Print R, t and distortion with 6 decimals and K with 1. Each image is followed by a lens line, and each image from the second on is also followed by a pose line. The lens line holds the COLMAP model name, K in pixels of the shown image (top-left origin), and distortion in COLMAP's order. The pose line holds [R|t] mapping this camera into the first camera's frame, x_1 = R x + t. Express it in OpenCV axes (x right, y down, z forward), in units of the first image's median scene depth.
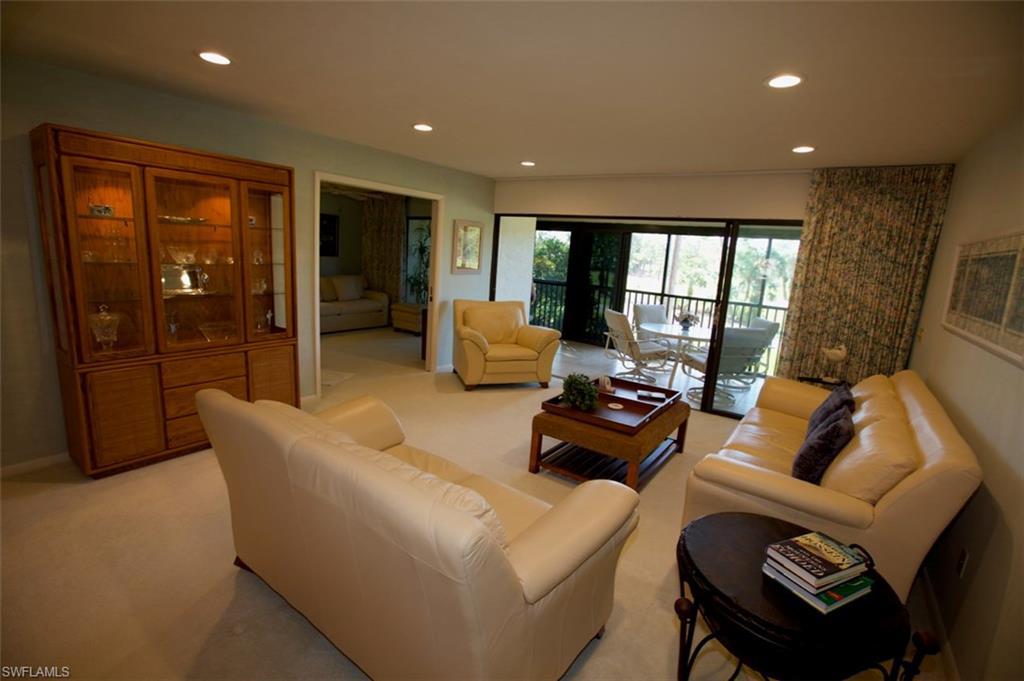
lens RADIAL K [[468.1, 0, 512.0], [0, 468.1, 340.5], [0, 0, 1]] dist [-0.050449, 0.018477]
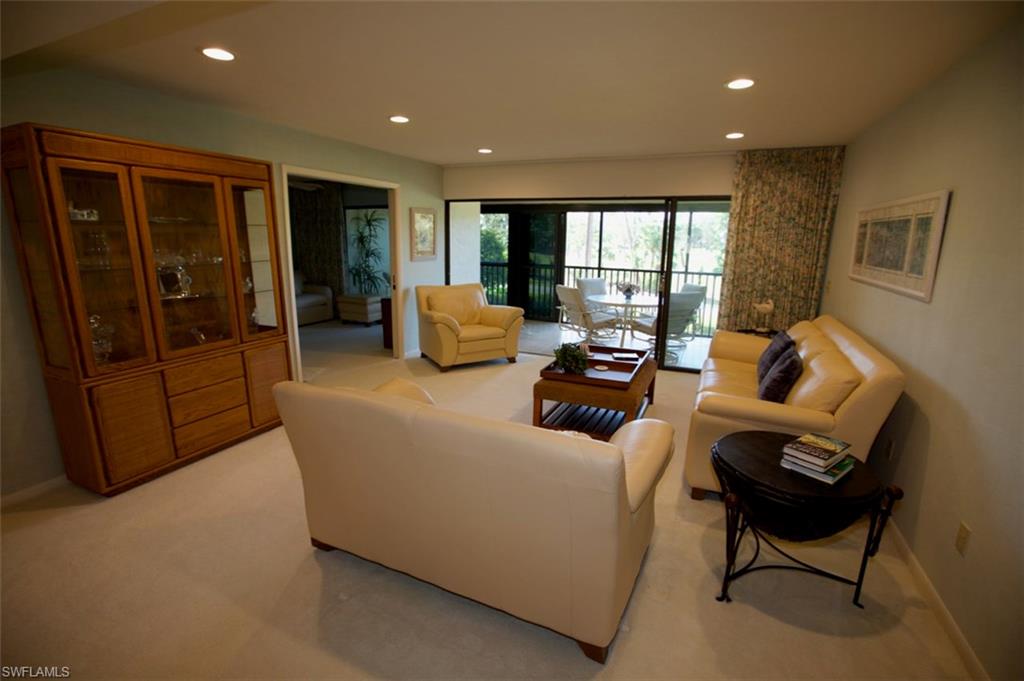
lens RADIAL K [[468.1, 0, 512.0], [0, 468.1, 340.5], [0, 0, 1]] dist [-0.050449, 0.018477]
pose [[0.979545, -0.092210, 0.178855, -0.168447], [0.085605, 0.995343, 0.044321, 0.005073], [-0.182109, -0.028104, 0.982877, -0.065975]]
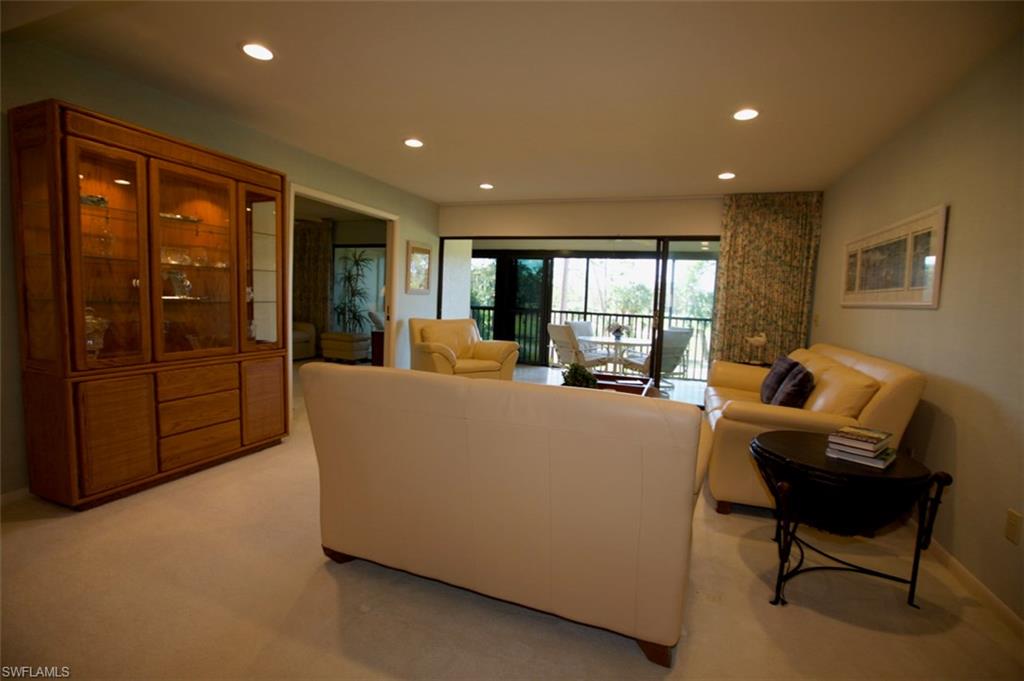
lens RADIAL K [[468.1, 0, 512.0], [0, 468.1, 340.5], [0, 0, 1]] dist [-0.050449, 0.018477]
pose [[0.966097, -0.048111, 0.253657, -0.253994], [0.070682, 0.994235, -0.080628, 0.085396], [-0.248316, 0.095823, 0.963928, -0.031202]]
